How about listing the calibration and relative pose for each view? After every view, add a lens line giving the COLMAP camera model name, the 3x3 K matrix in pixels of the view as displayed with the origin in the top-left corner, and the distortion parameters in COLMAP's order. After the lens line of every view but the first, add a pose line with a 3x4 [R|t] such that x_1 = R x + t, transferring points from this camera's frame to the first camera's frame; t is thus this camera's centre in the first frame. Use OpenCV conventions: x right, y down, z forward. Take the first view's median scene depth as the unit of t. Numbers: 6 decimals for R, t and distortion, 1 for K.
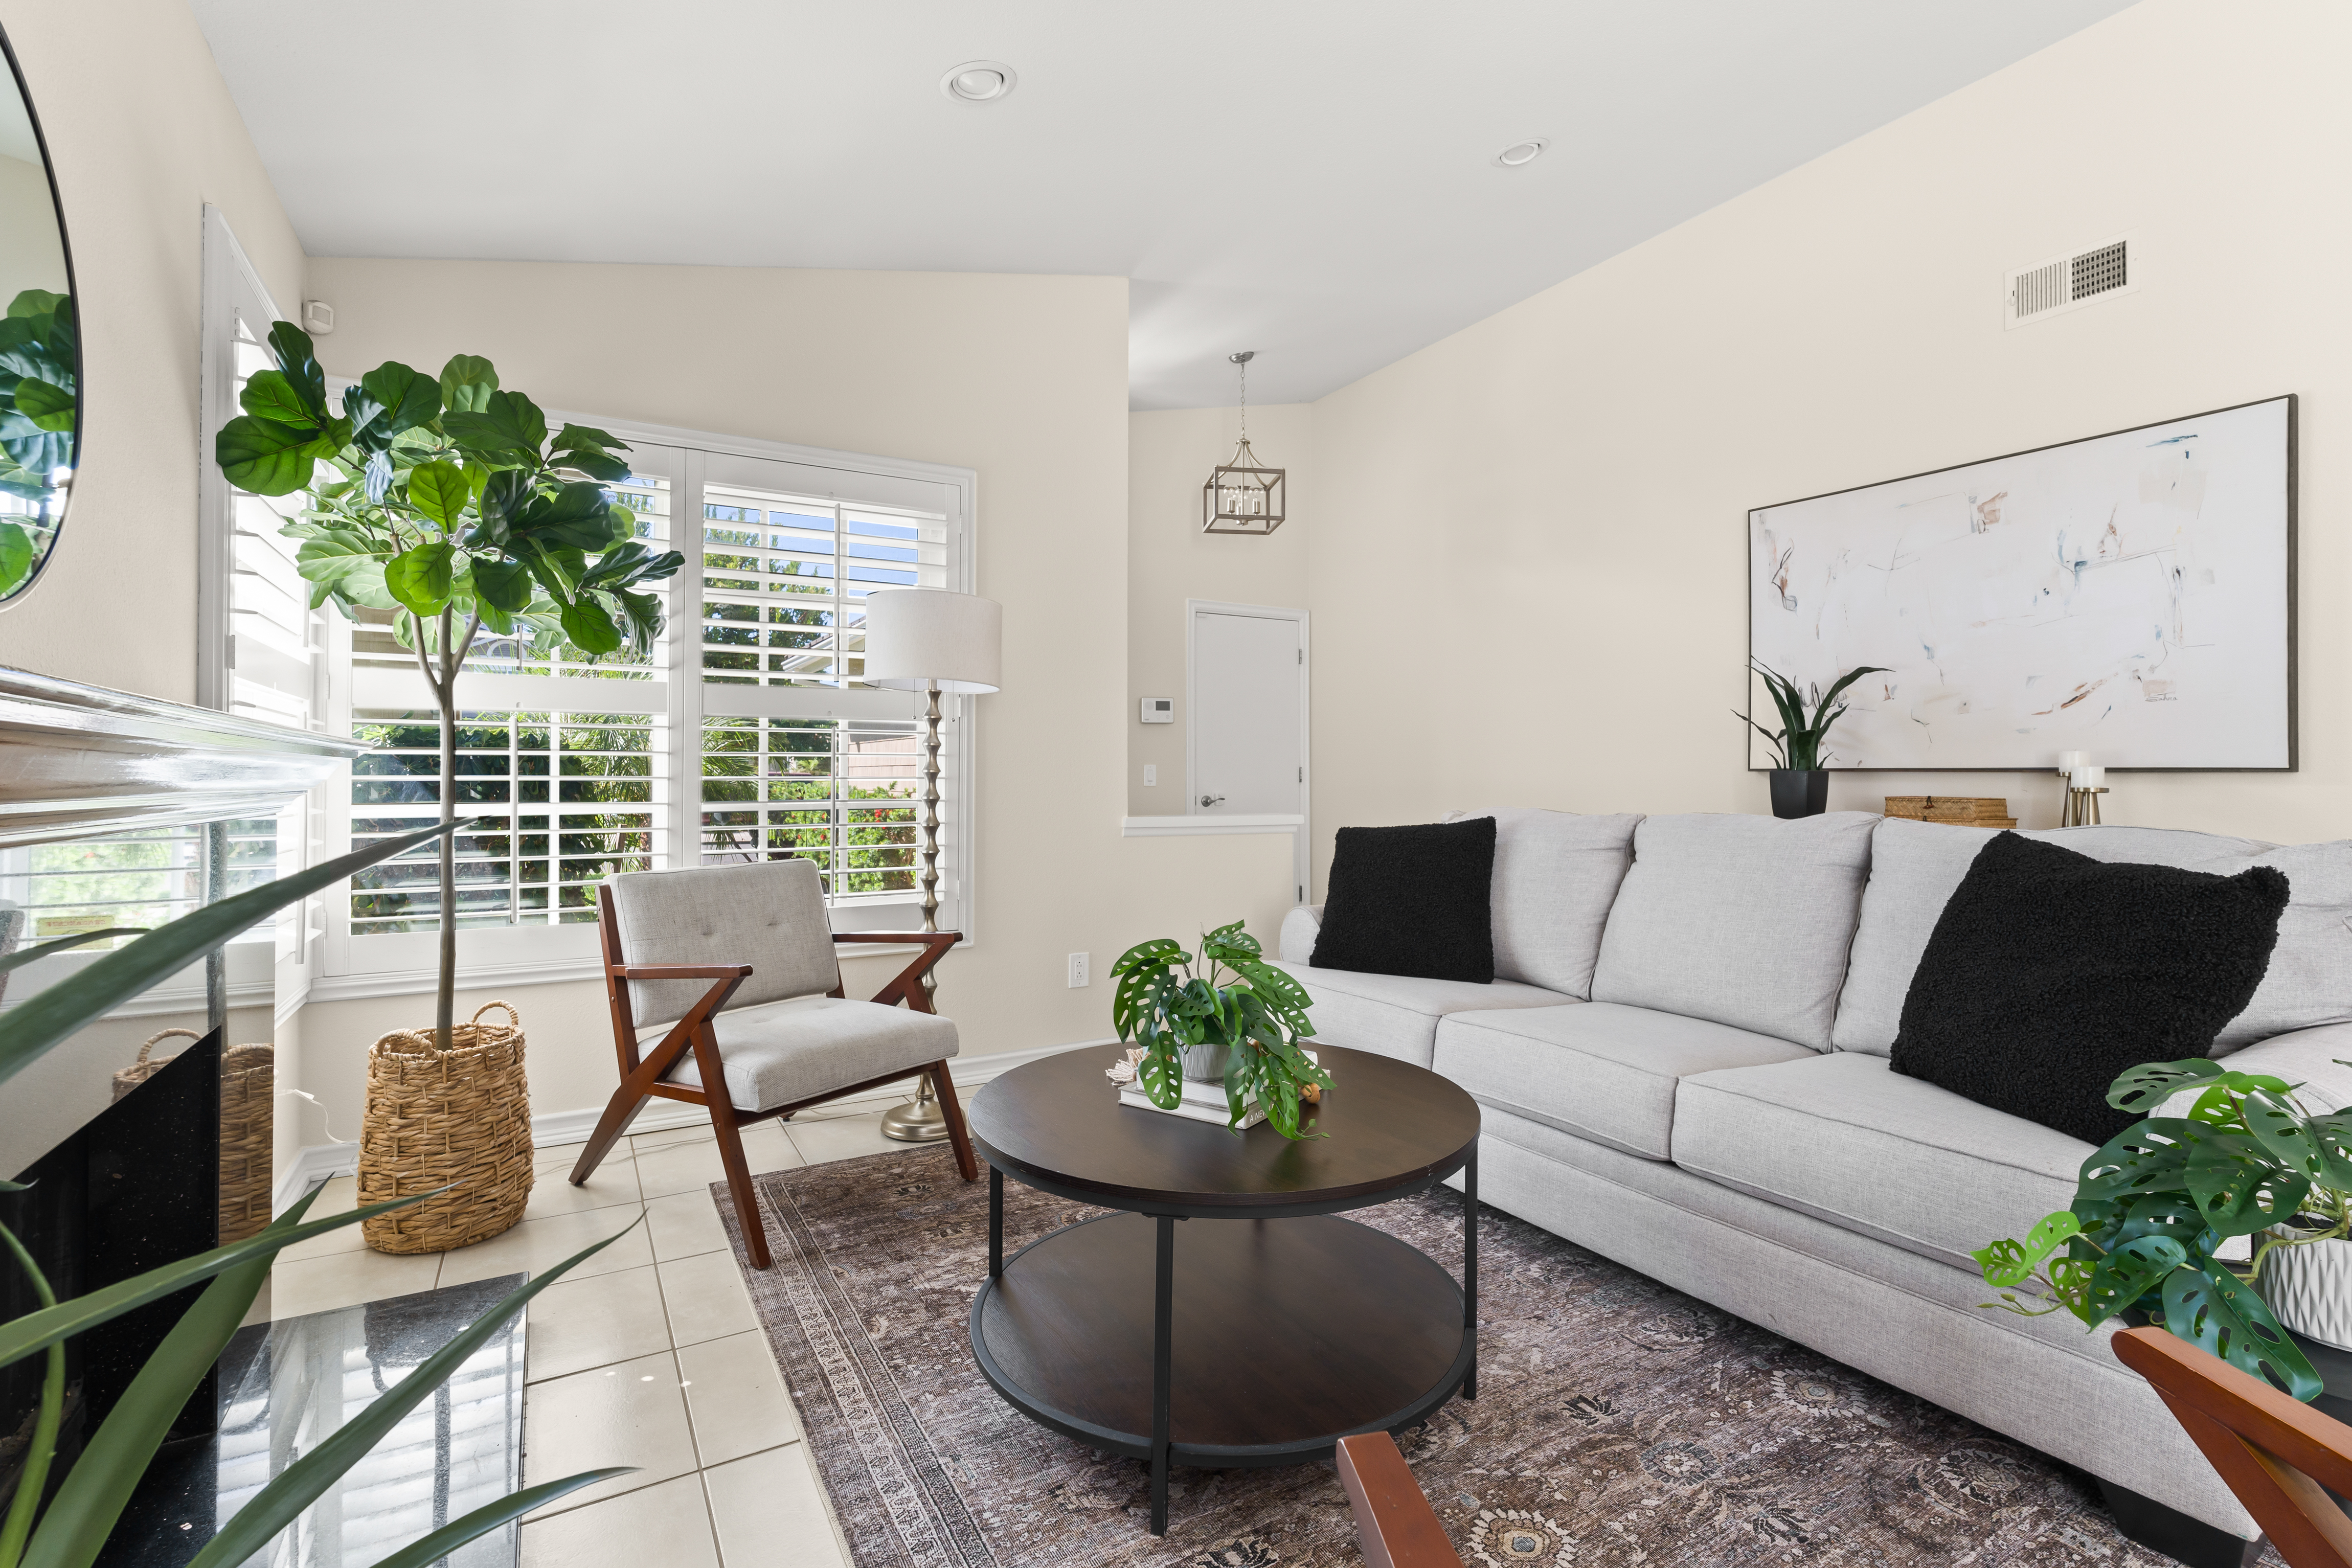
lens RADIAL K [[1059.6, 0, 1158.9], [0, 1059.6, 773.1], [0, 0, 1]] dist [-0.003188, -0.000056]
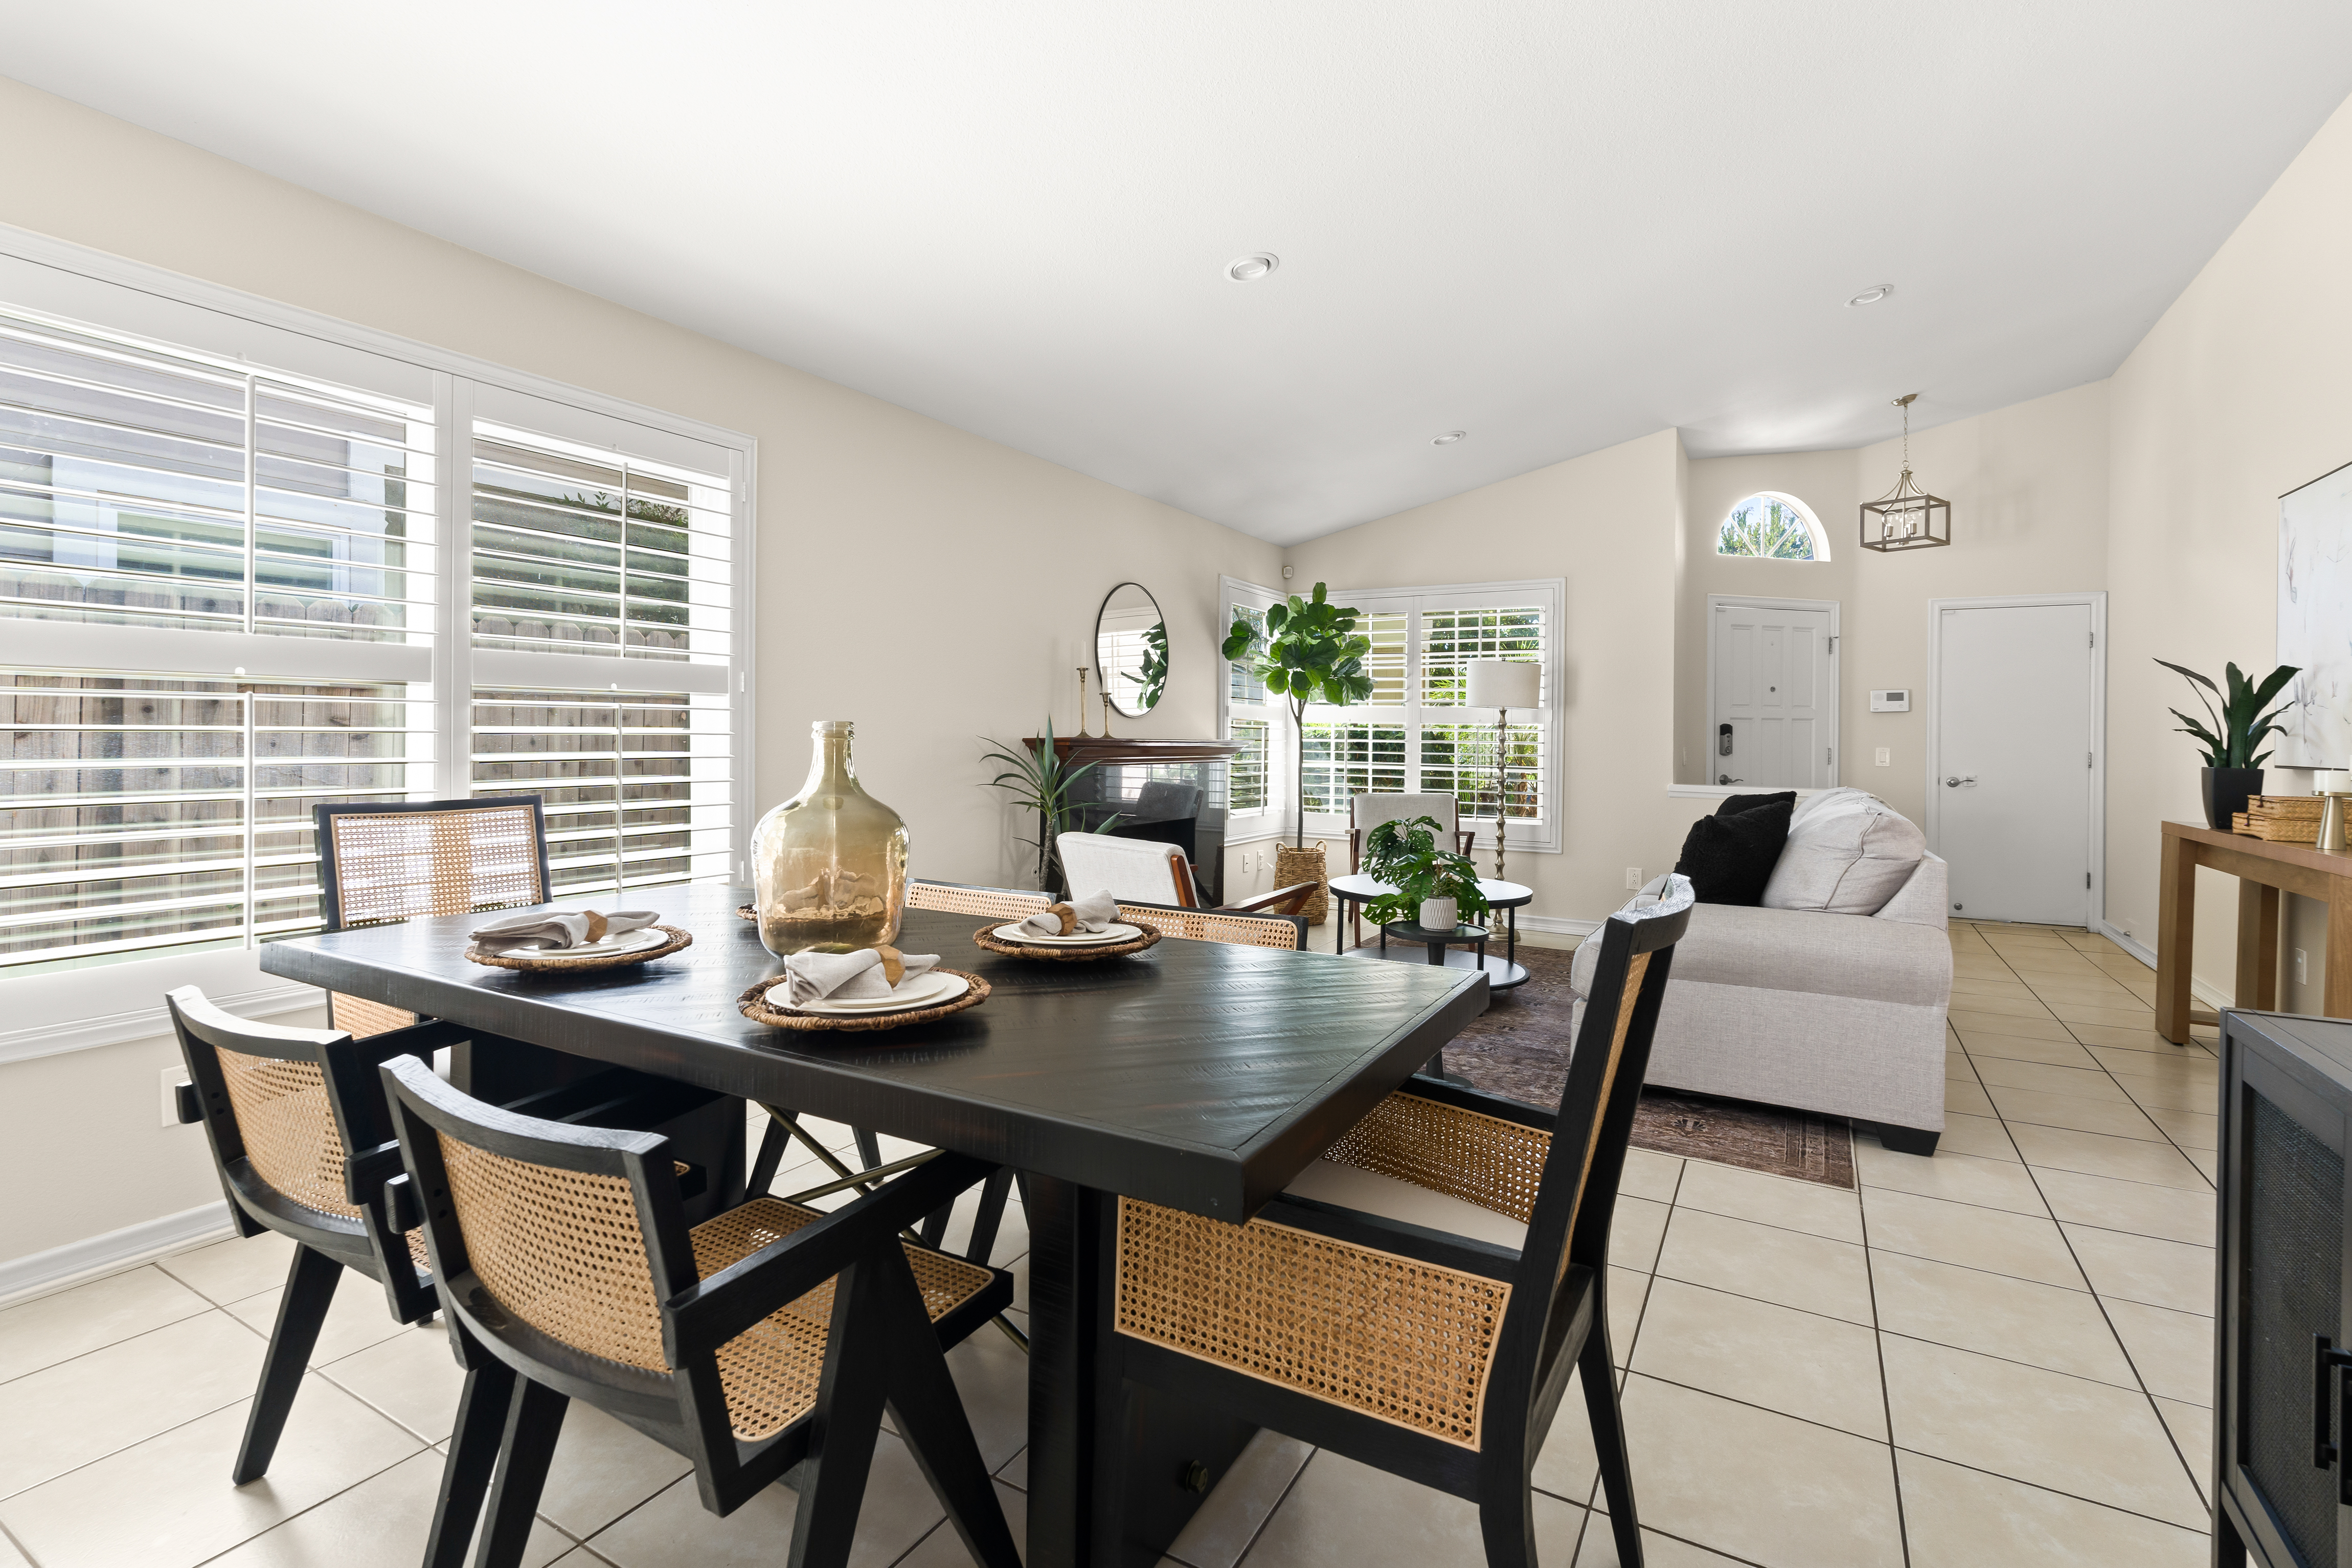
lens RADIAL K [[1060.9, 0, 1175.4], [0, 1060.9, 779.7], [0, 0, 1]] dist [-0.002765, -0.000752]
pose [[0.493298, 0.043438, -0.868775, 1.319888], [-0.010687, 0.998980, 0.043880, -0.034133], [0.869795, -0.012362, 0.493259, -0.514388]]
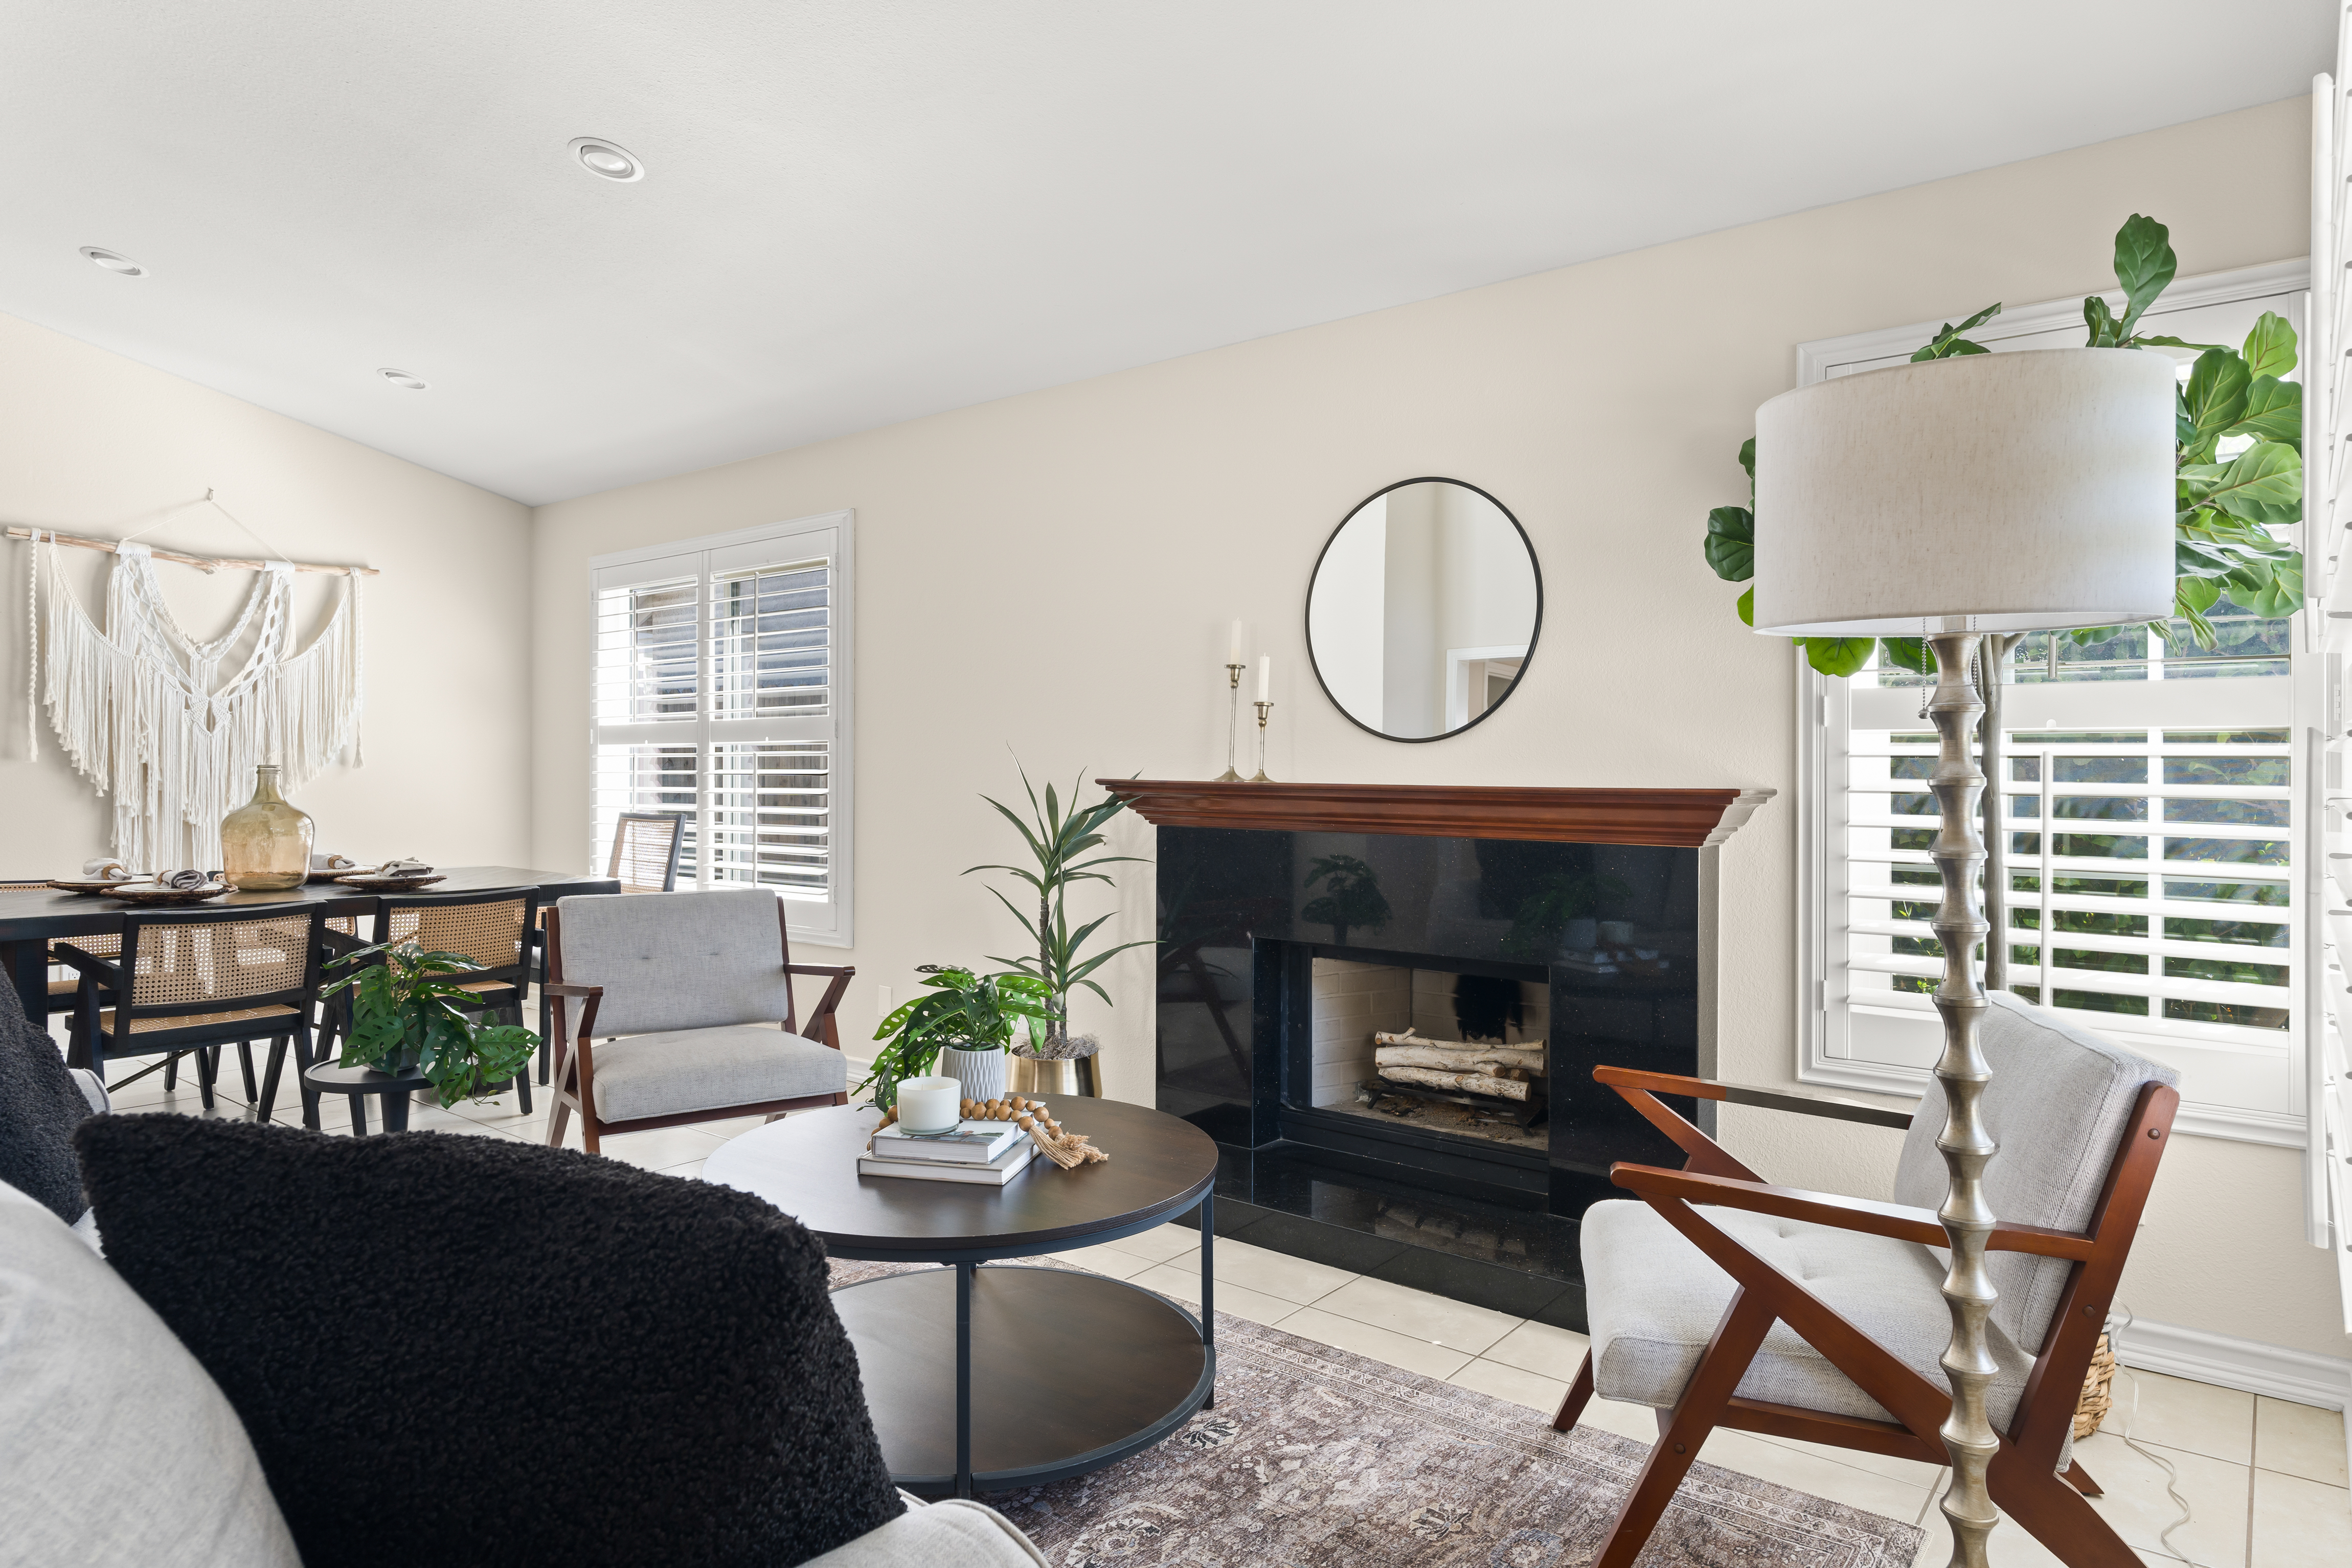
lens RADIAL K [[1386.2, 0, 1174.4], [0, 1386.2, 770.2], [0, 0, 1]] dist [0.001418, 0.001510]
pose [[-0.929510, -0.002746, -0.368786, 0.244136], [-0.001547, 0.999993, -0.003547, -0.027272], [0.368793, -0.002727, -0.929508, 1.563334]]
